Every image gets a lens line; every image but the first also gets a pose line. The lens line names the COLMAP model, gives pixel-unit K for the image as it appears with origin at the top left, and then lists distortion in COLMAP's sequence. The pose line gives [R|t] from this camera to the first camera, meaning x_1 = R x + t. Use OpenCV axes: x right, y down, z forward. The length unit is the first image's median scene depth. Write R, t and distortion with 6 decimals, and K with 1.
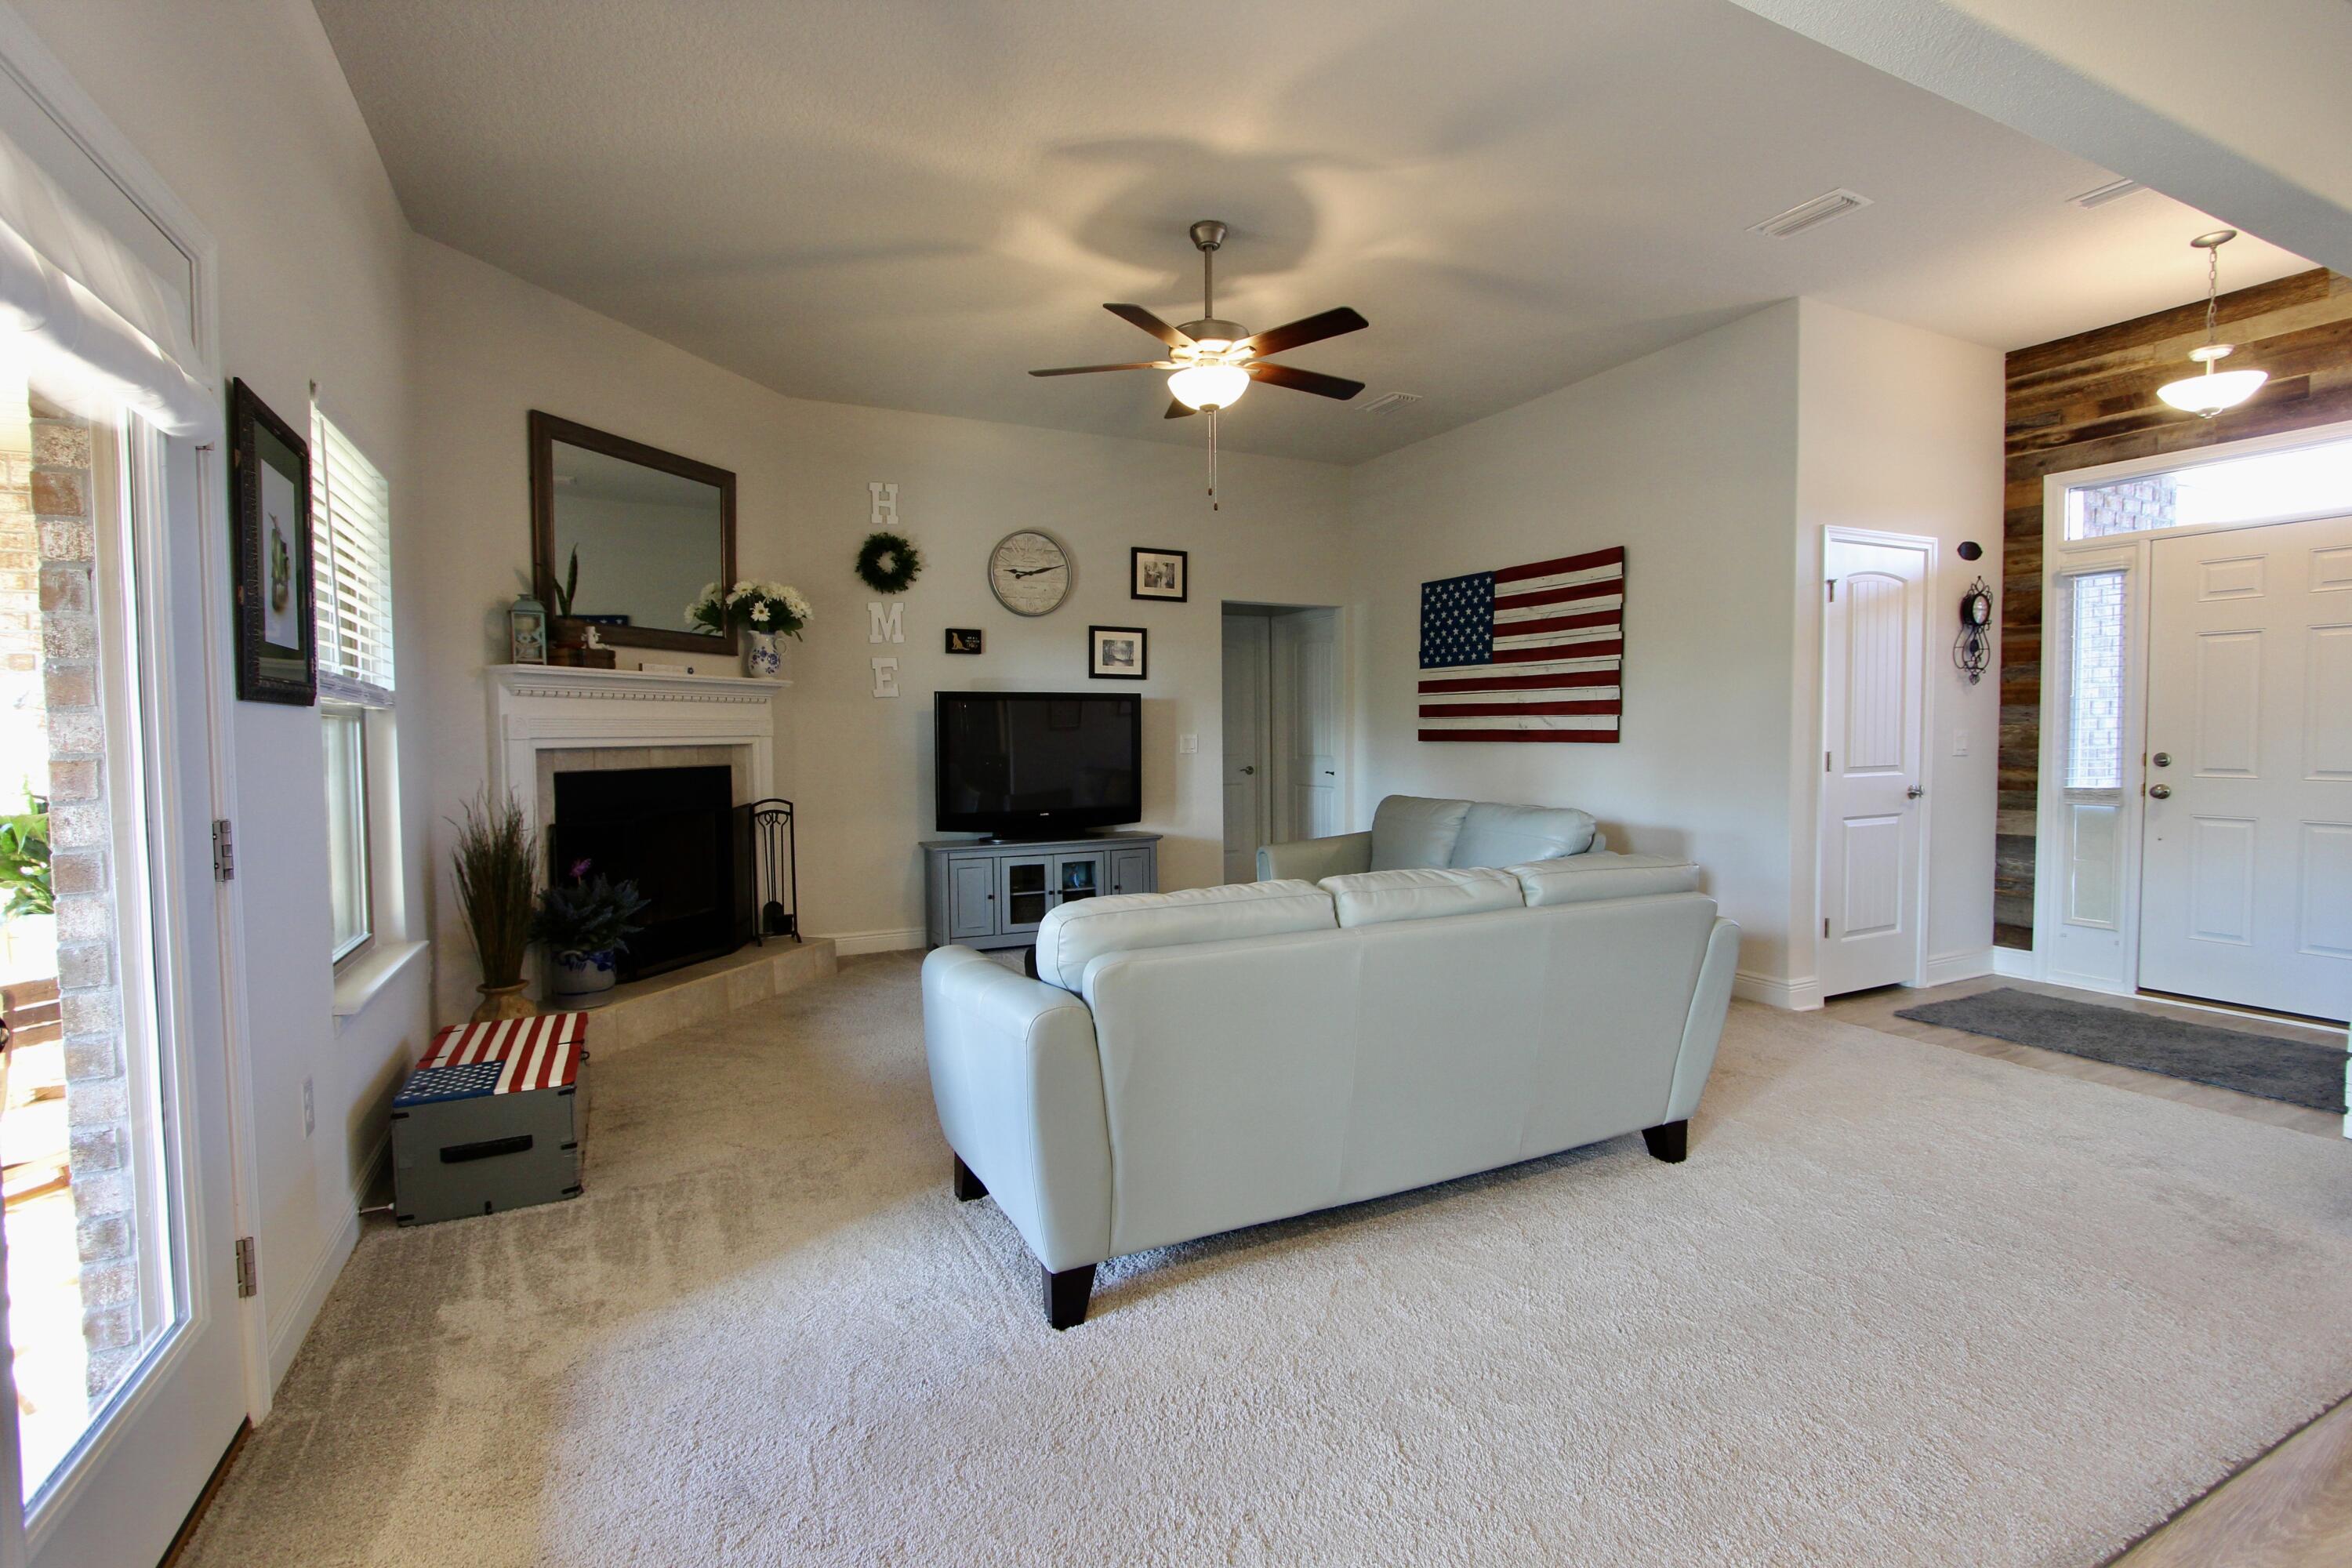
lens RADIAL K [[1085.9, 0, 1172.0], [0, 1085.9, 777.1], [0, 0, 1]] dist [-0.018219, 0.002928]
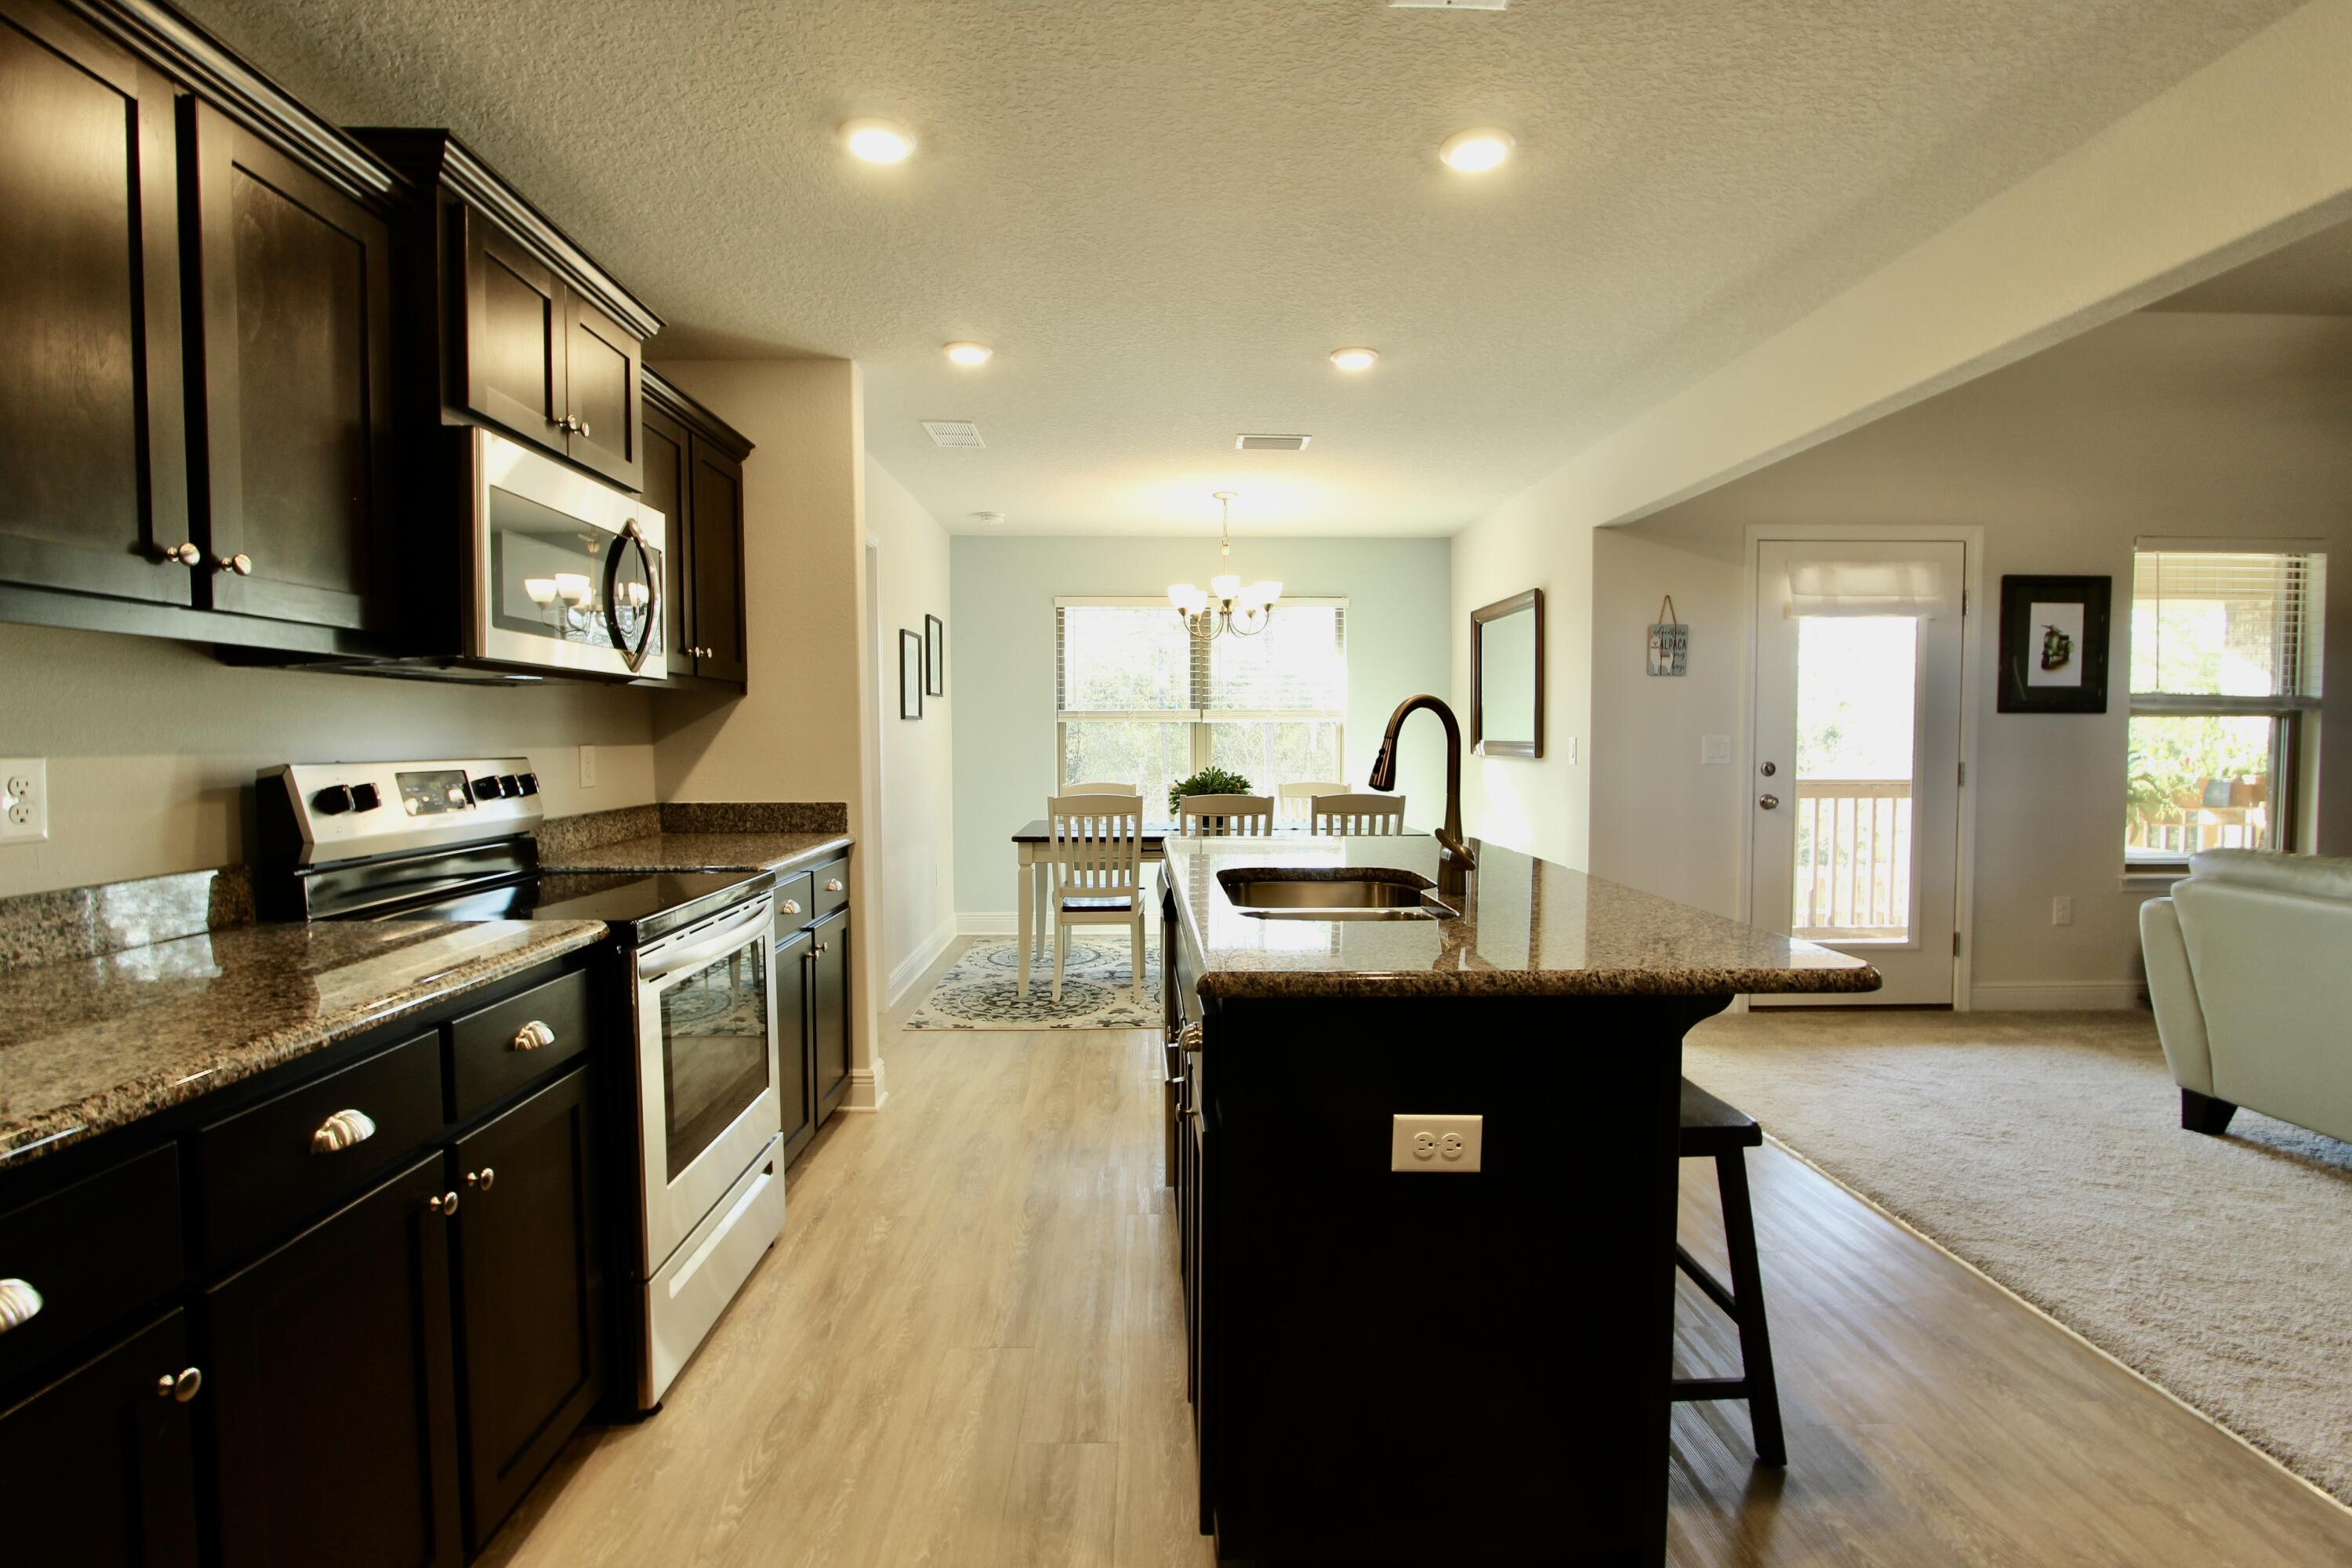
lens RADIAL K [[1085.9, 0, 1174.6], [0, 1085.9, 777.7], [0, 0, 1]] dist [-0.018219, 0.002928]
pose [[-0.416061, 0.048676, -0.908033, 0.765107], [-0.033637, 0.997059, 0.068861, -0.012384], [0.908715, 0.059194, -0.413200, 0.131636]]
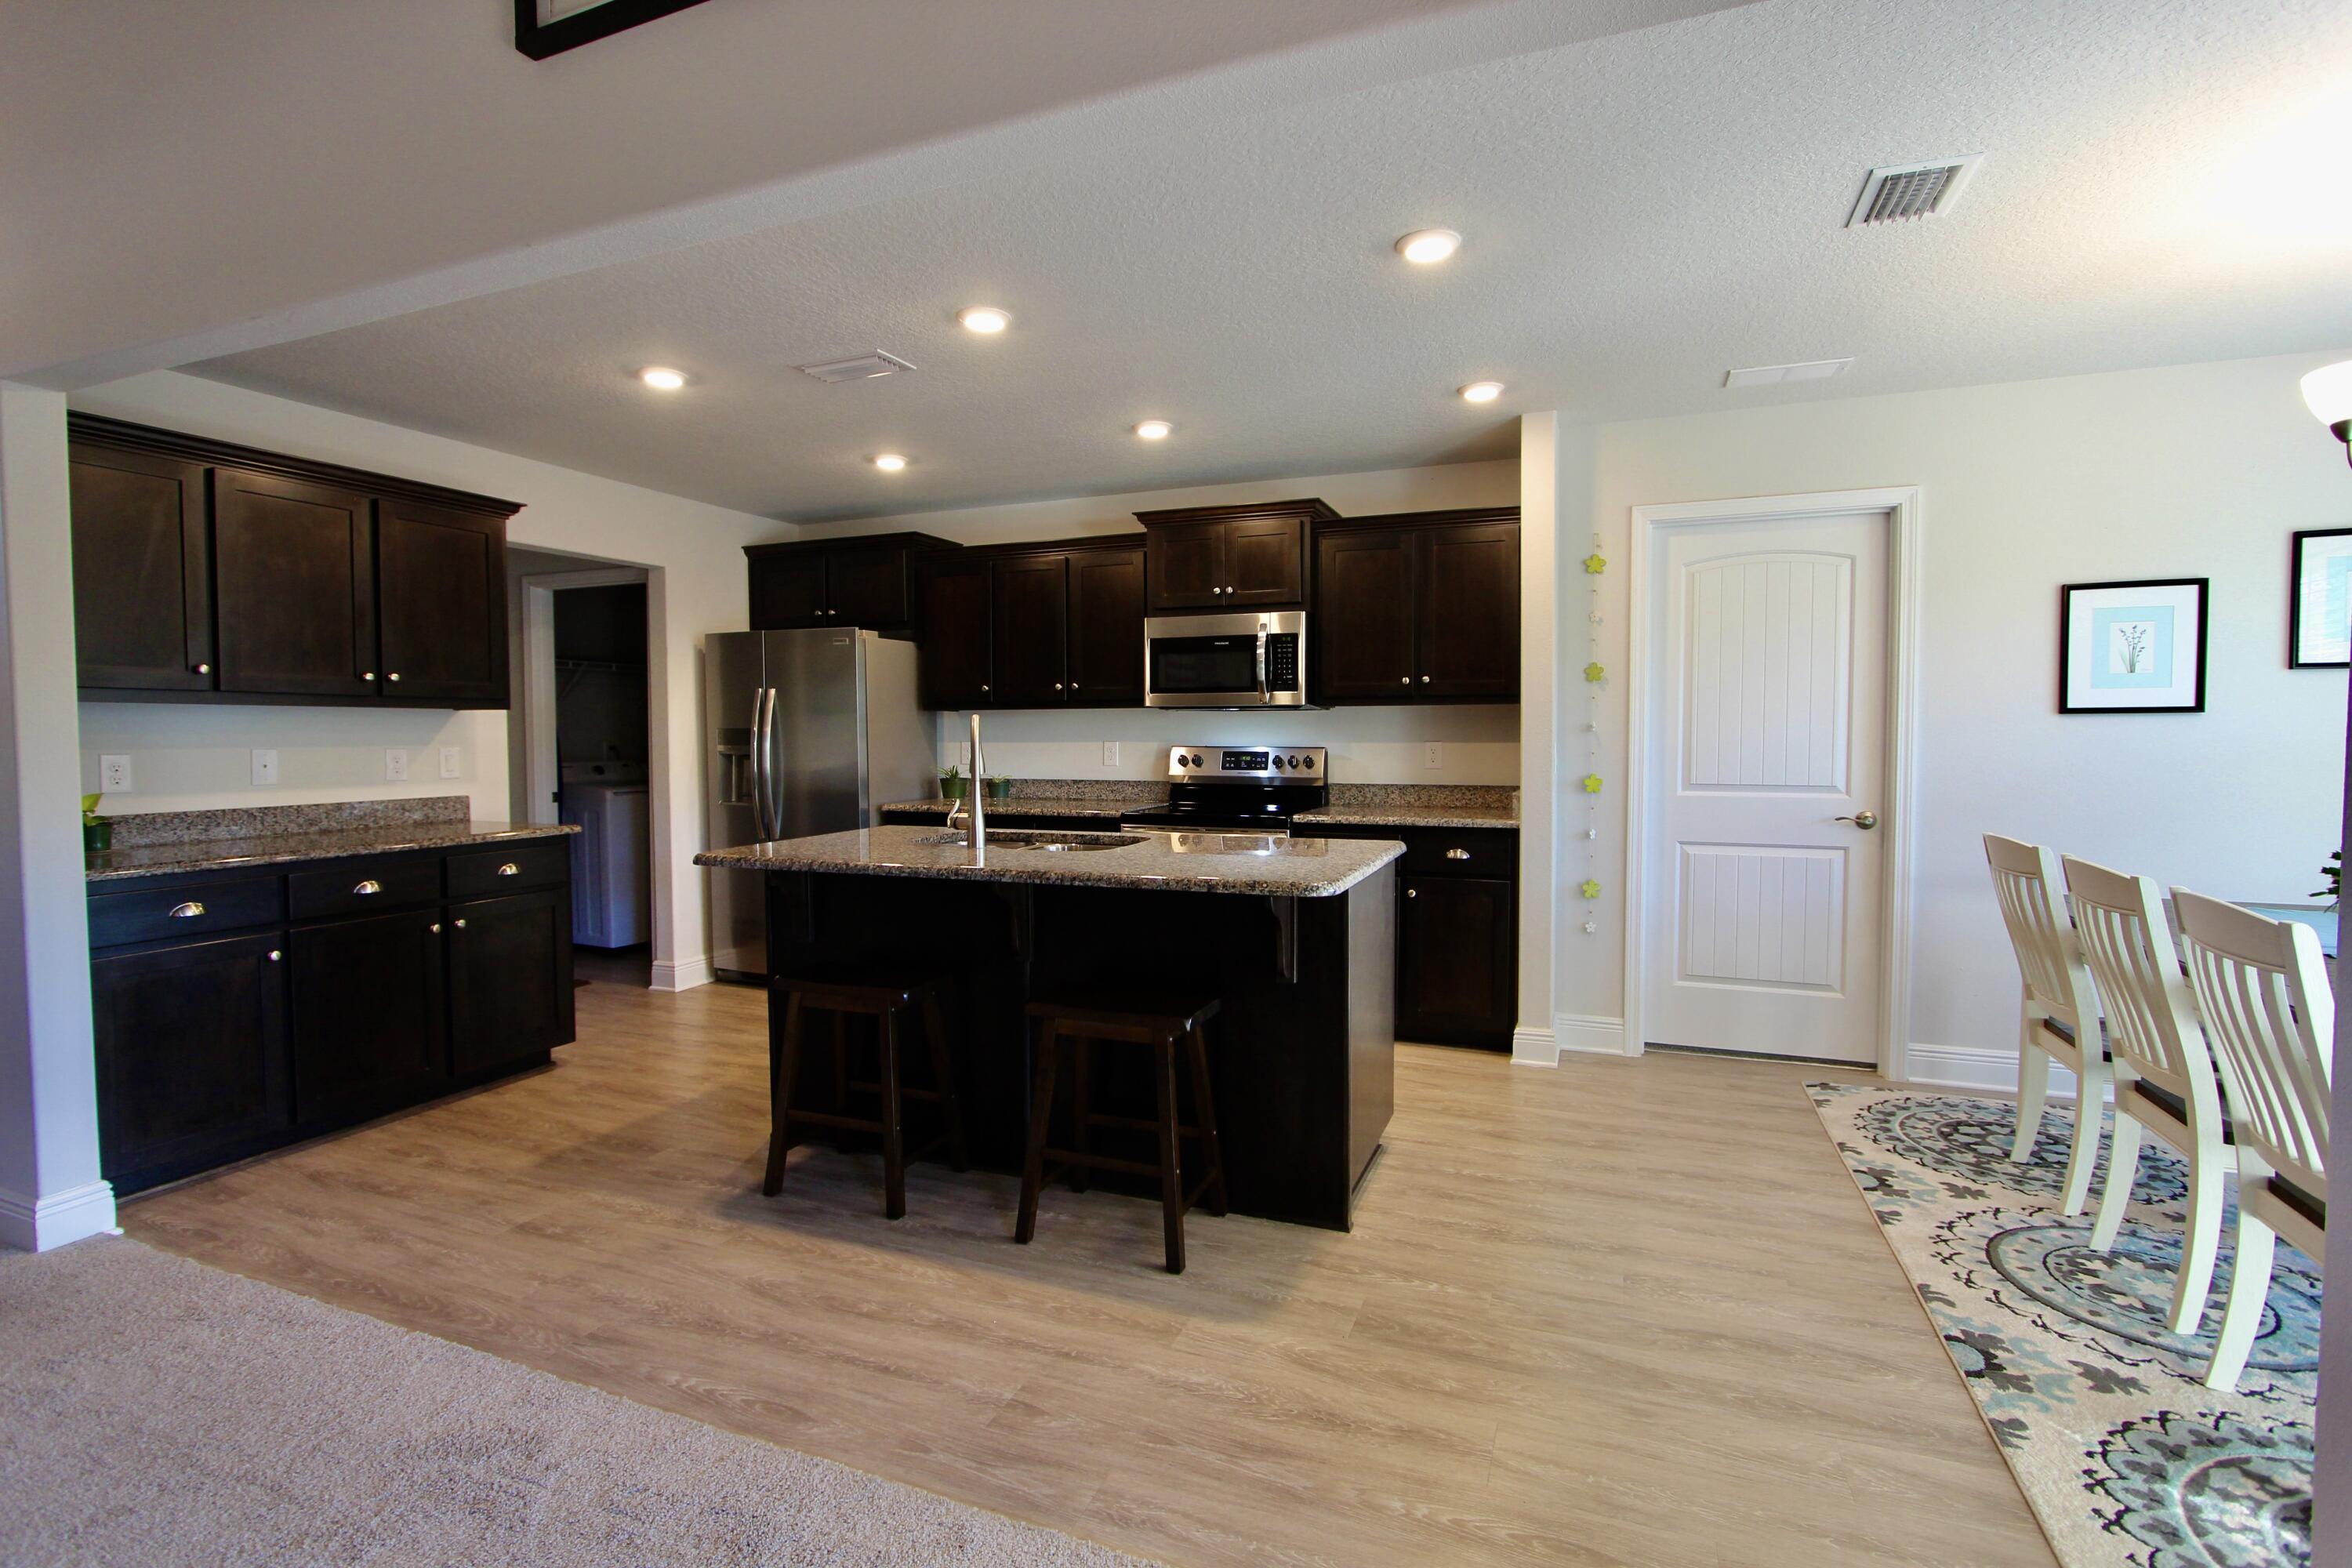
lens RADIAL K [[1085.9, 0, 1172.4], [0, 1085.9, 779.1], [0, 0, 1]] dist [-0.018219, 0.002928]
pose [[-0.664938, -0.020087, 0.746628, -0.182315], [0.043103, 0.996940, 0.065208, -0.017178], [-0.745653, 0.075542, -0.662038, 0.379415]]
